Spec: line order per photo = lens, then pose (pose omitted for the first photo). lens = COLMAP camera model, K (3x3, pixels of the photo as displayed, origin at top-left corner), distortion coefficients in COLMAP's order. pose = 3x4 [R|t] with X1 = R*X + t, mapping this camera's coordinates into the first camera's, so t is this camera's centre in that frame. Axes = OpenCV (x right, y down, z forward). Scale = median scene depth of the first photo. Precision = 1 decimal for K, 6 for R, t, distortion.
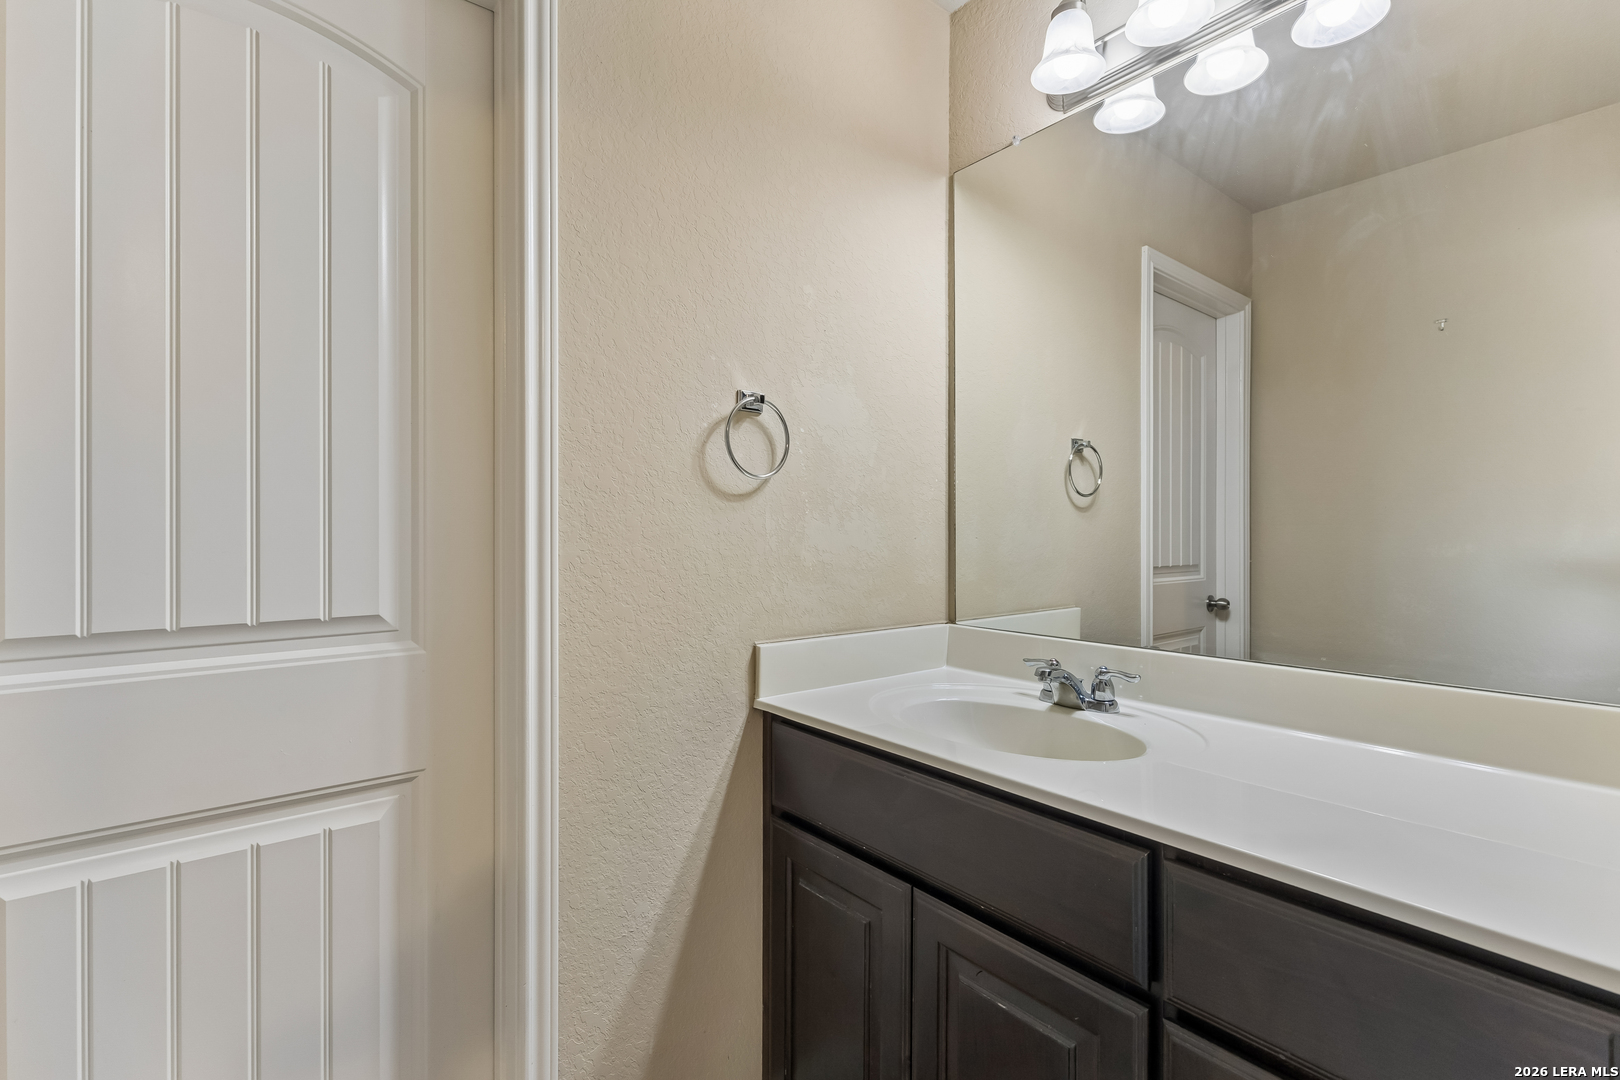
lens RADIAL K [[730.3, 0, 814.0], [0, 730.3, 529.8], [0, 0, 1]] dist [-0.002267, -0.000744]
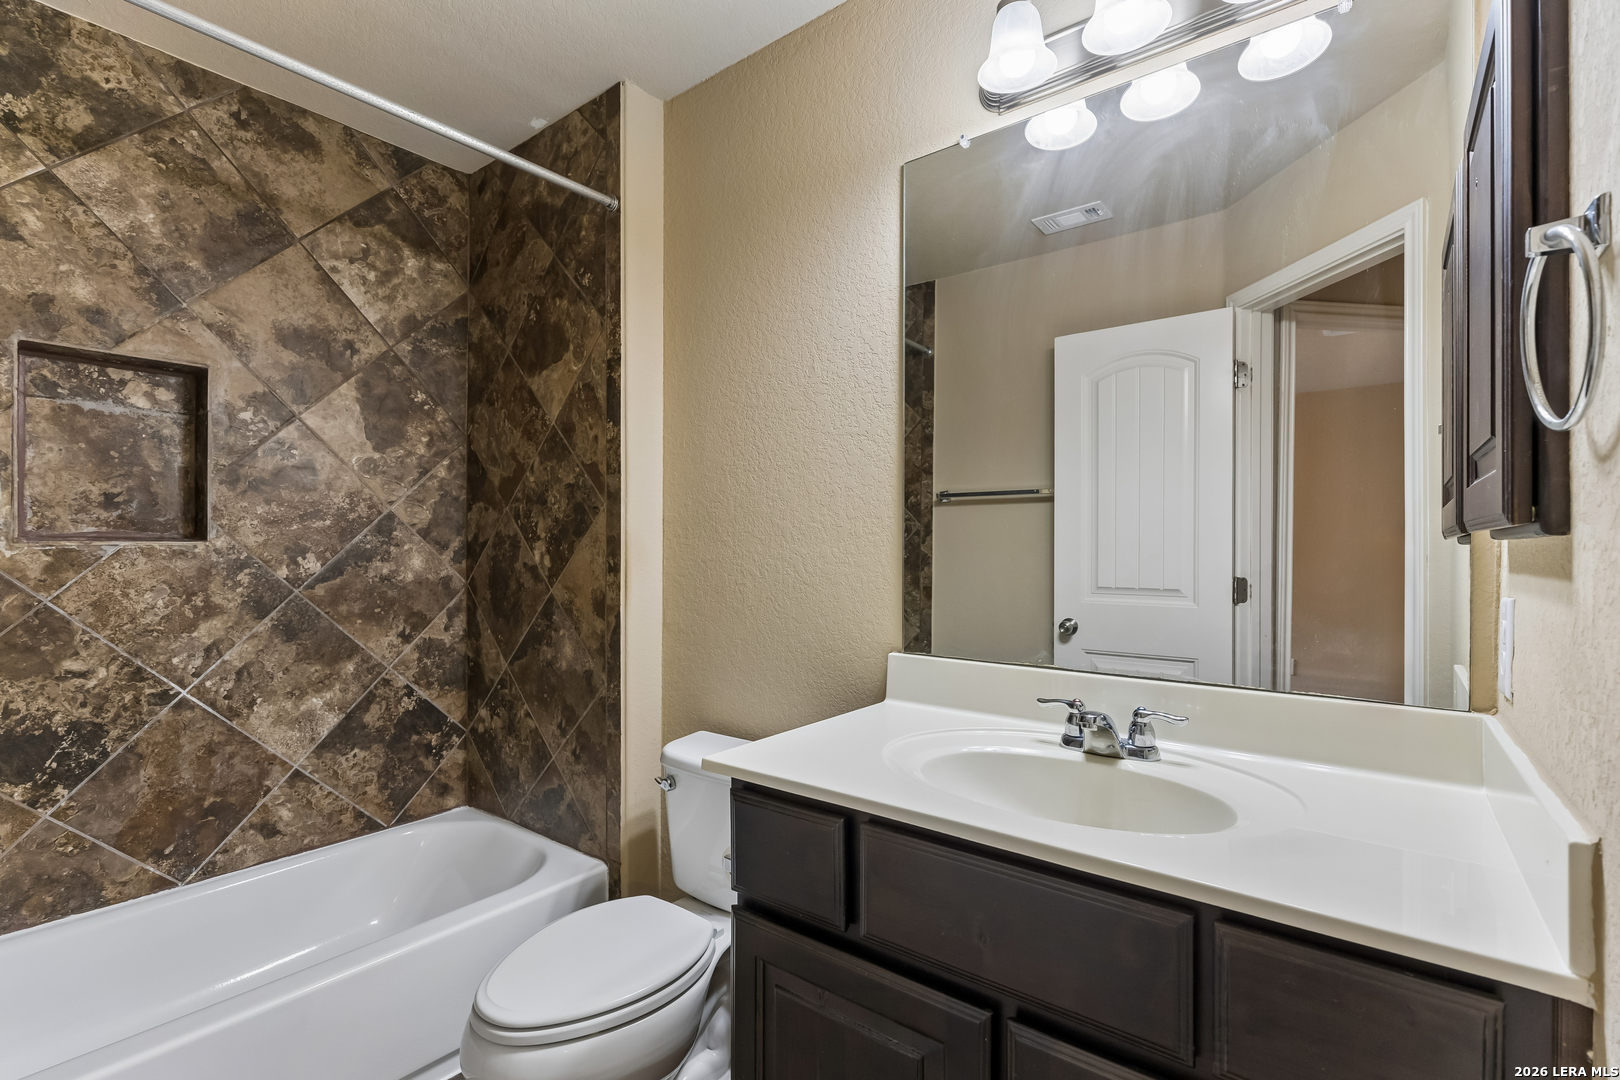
lens RADIAL K [[718.9, 0, 816.8], [0, 718.9, 557.7], [0, 0, 1]] dist [-0.000949, -0.000217]
pose [[0.966852, 0.008531, 0.255196, -0.196145], [-0.009642, 0.999949, 0.003100, 0.005461], [-0.255157, -0.005458, 0.966884, 0.240224]]
